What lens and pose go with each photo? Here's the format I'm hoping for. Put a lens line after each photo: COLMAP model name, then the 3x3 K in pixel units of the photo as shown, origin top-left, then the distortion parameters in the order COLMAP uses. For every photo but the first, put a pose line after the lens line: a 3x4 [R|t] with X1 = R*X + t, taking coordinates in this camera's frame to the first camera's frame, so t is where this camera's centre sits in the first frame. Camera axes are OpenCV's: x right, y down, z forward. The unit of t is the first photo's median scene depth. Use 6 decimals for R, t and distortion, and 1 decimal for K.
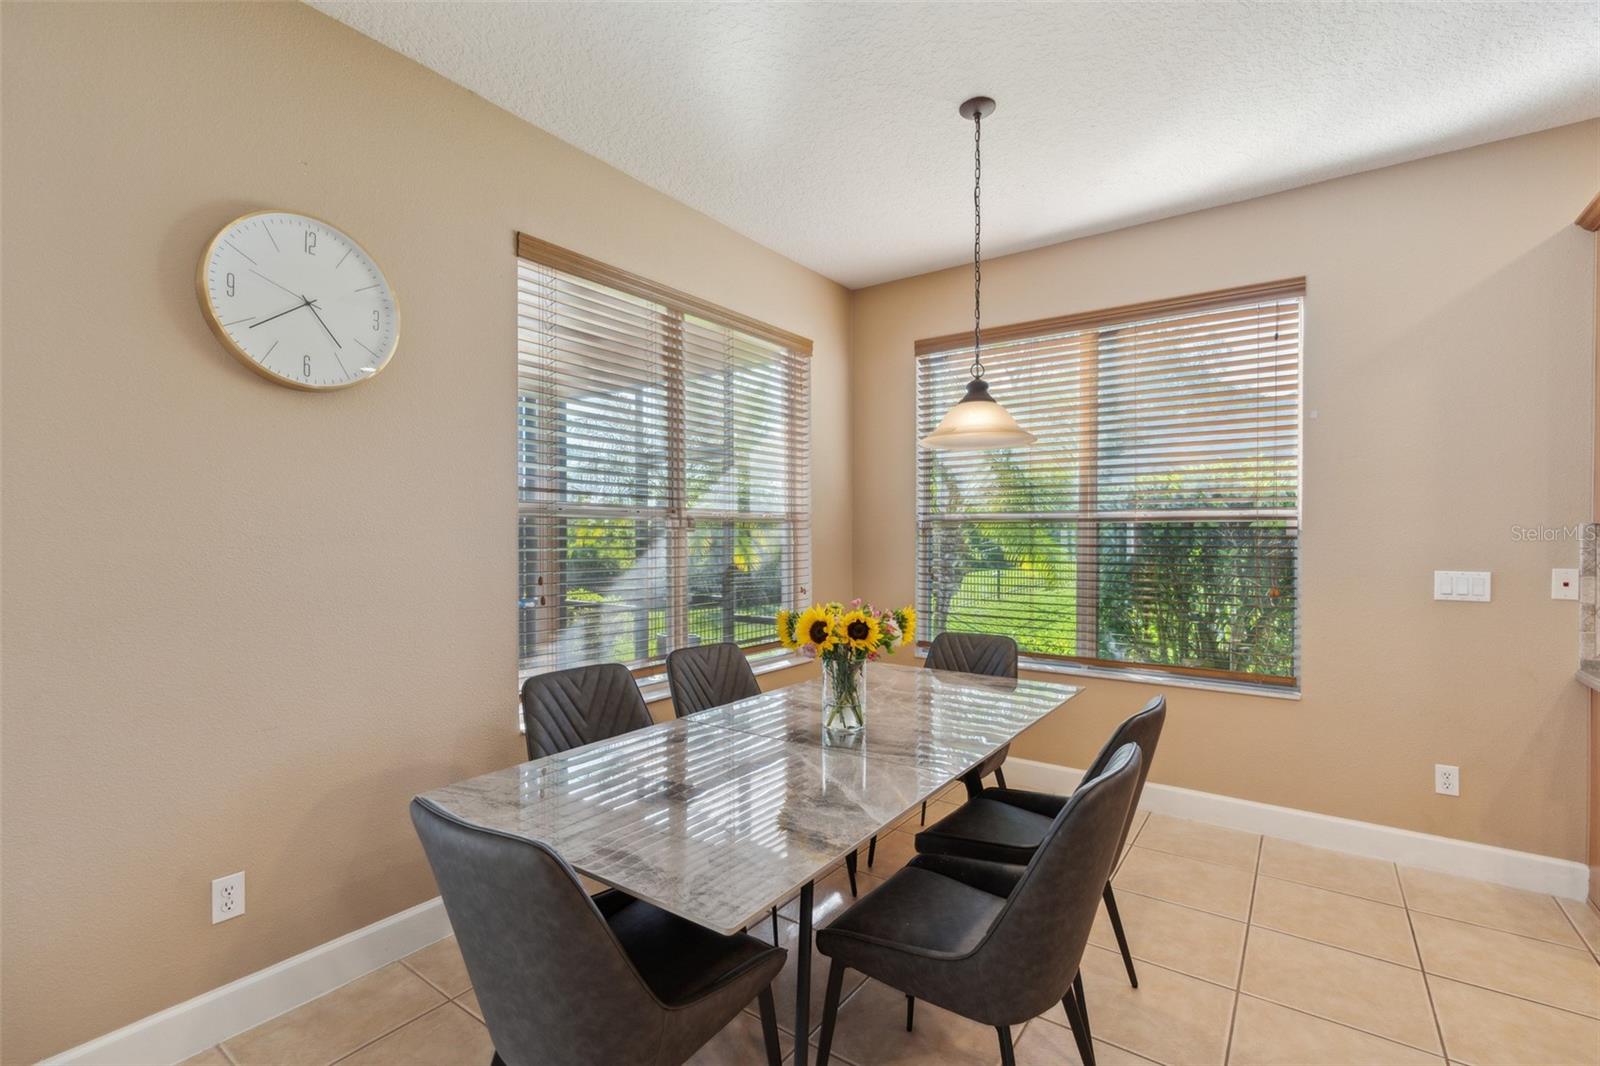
lens RADIAL K [[719.3, 0, 806.7], [0, 719.3, 541.5], [0, 0, 1]] dist [-0.009405, 0.002974]
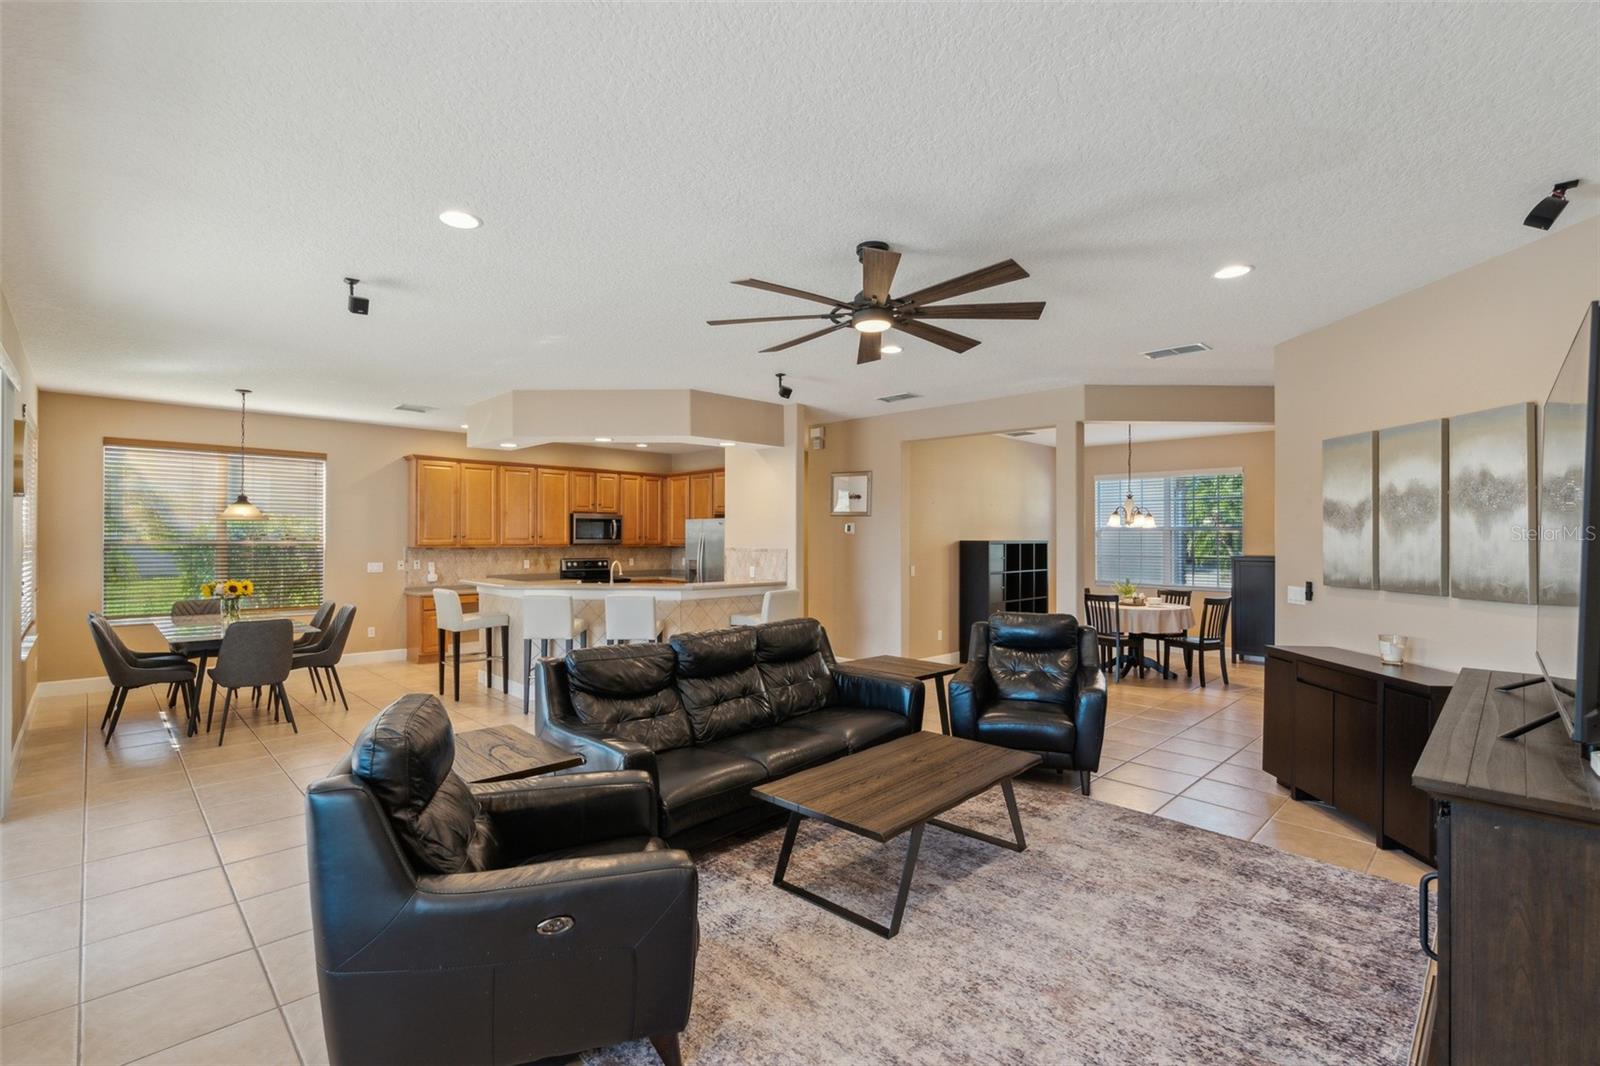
lens RADIAL K [[719.3, 0, 789.4], [0, 719.3, 532.7], [0, 0, 1]] dist [-0.009405, 0.002974]
pose [[0.177055, 0.008248, 0.984166, -1.873178], [0.005010, 0.999944, -0.009281, -0.051794], [-0.984188, 0.006574, 0.177004, -1.347779]]
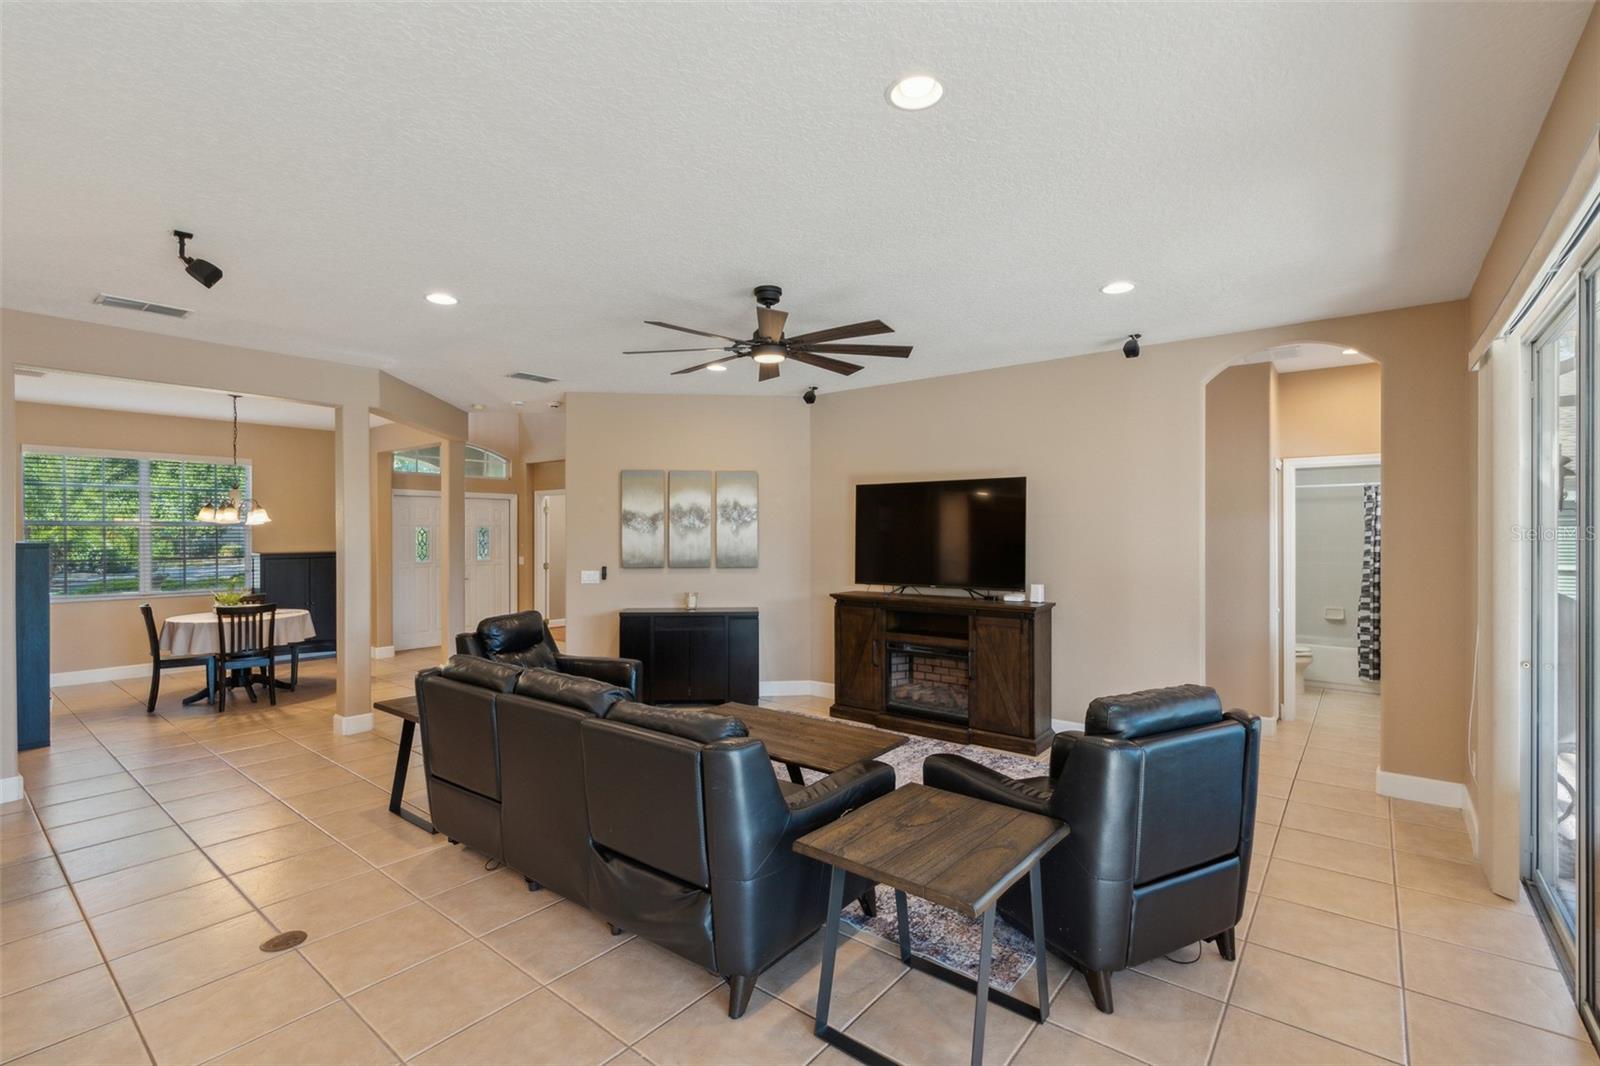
lens RADIAL K [[719.3, 0, 795.3], [0, 719.3, 530.6], [0, 0, 1]] dist [-0.009405, 0.002974]
pose [[-0.998555, 0.001264, 0.053727, -0.745036], [0.001840, 0.999941, 0.010667, -0.093353], [-0.053711, 0.010751, -0.998499, 0.184315]]
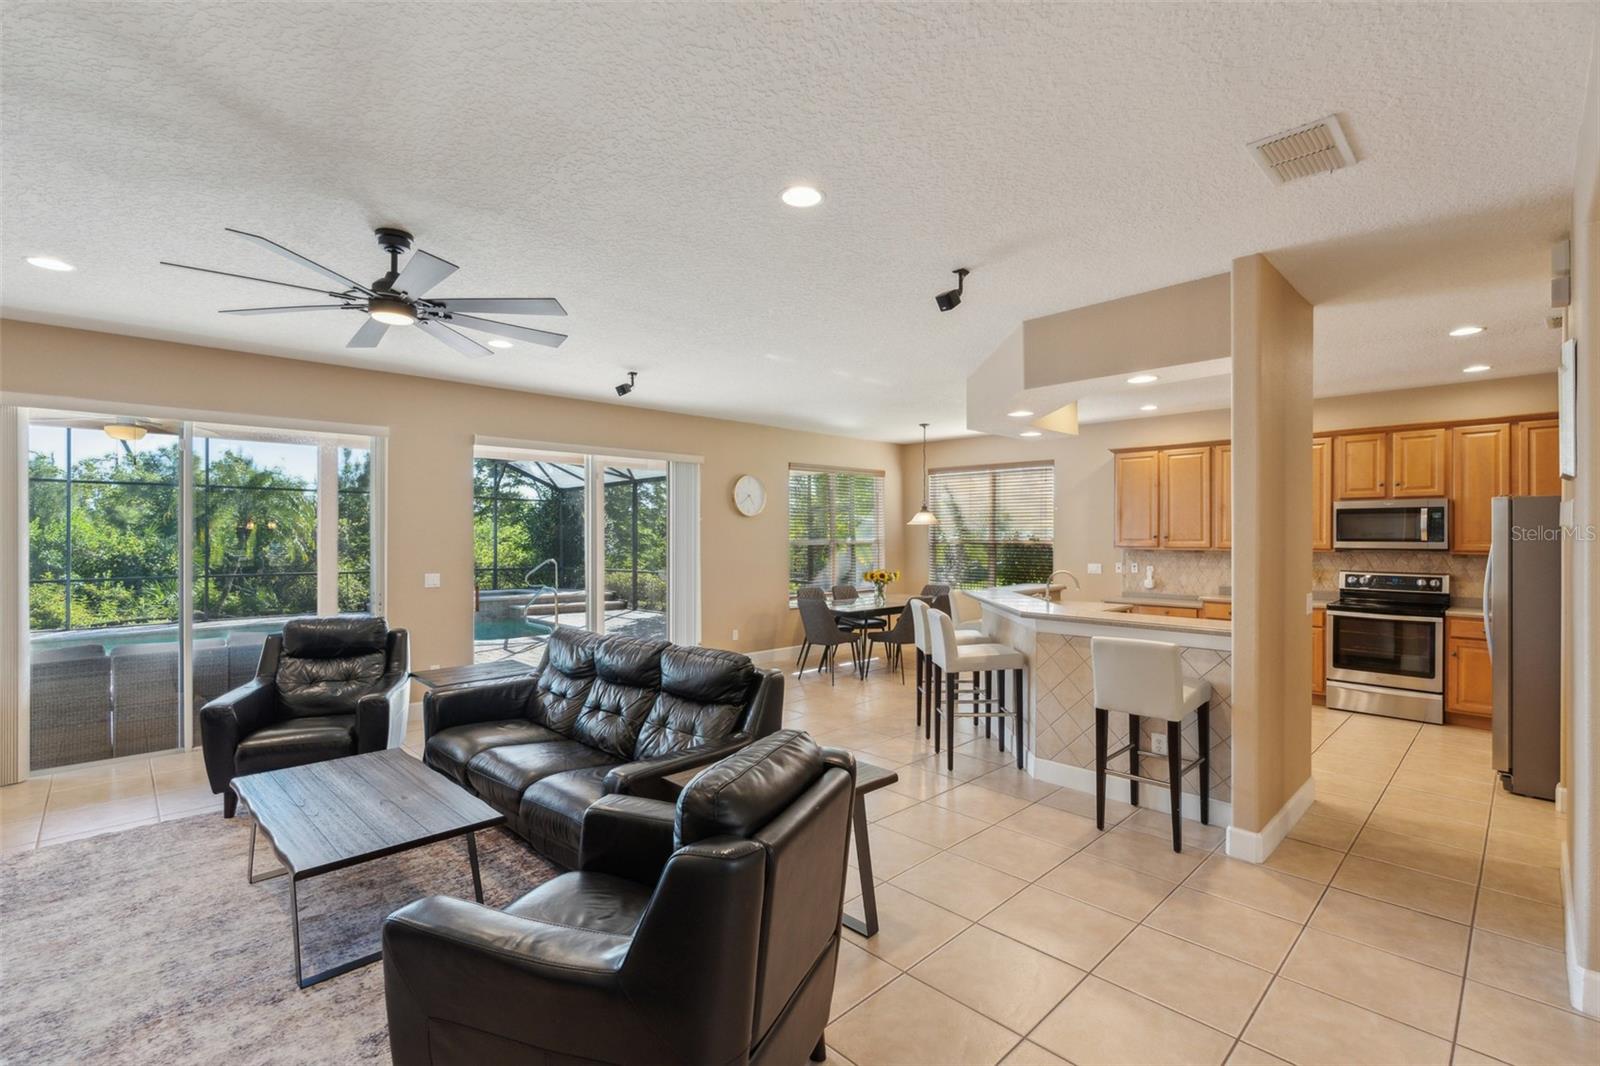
lens RADIAL K [[719.3, 0, 794.8], [0, 719.3, 532.8], [0, 0, 1]] dist [-0.009405, 0.002974]
pose [[0.982201, -0.000295, -0.187835, 0.262729], [-0.001782, 0.999939, -0.010886, -0.056173], [0.187827, 0.011027, 0.982140, -2.307107]]
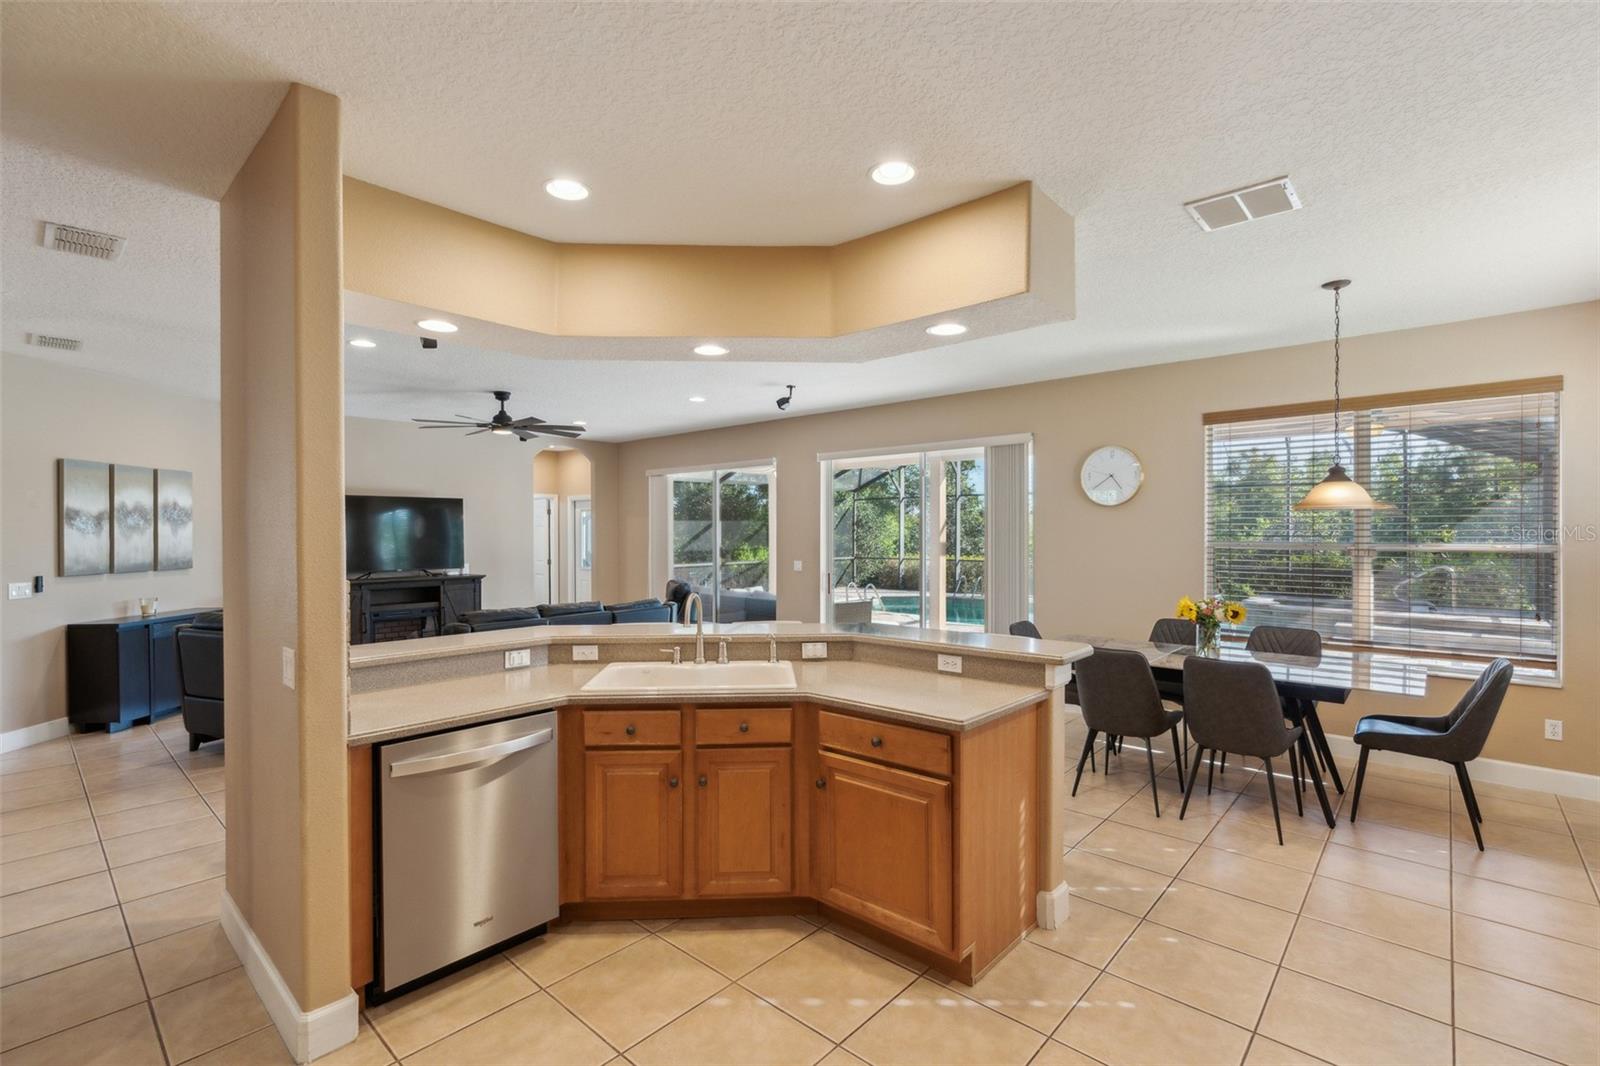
lens RADIAL K [[719.3, 0, 796.2], [0, 719.3, 531.2], [0, 0, 1]] dist [-0.009405, 0.002974]
pose [[-0.114835, 0.000984, -0.993384, 1.786827], [-0.004116, 0.999990, 0.001467, -0.080232], [0.993376, 0.004258, -0.114830, 0.047808]]
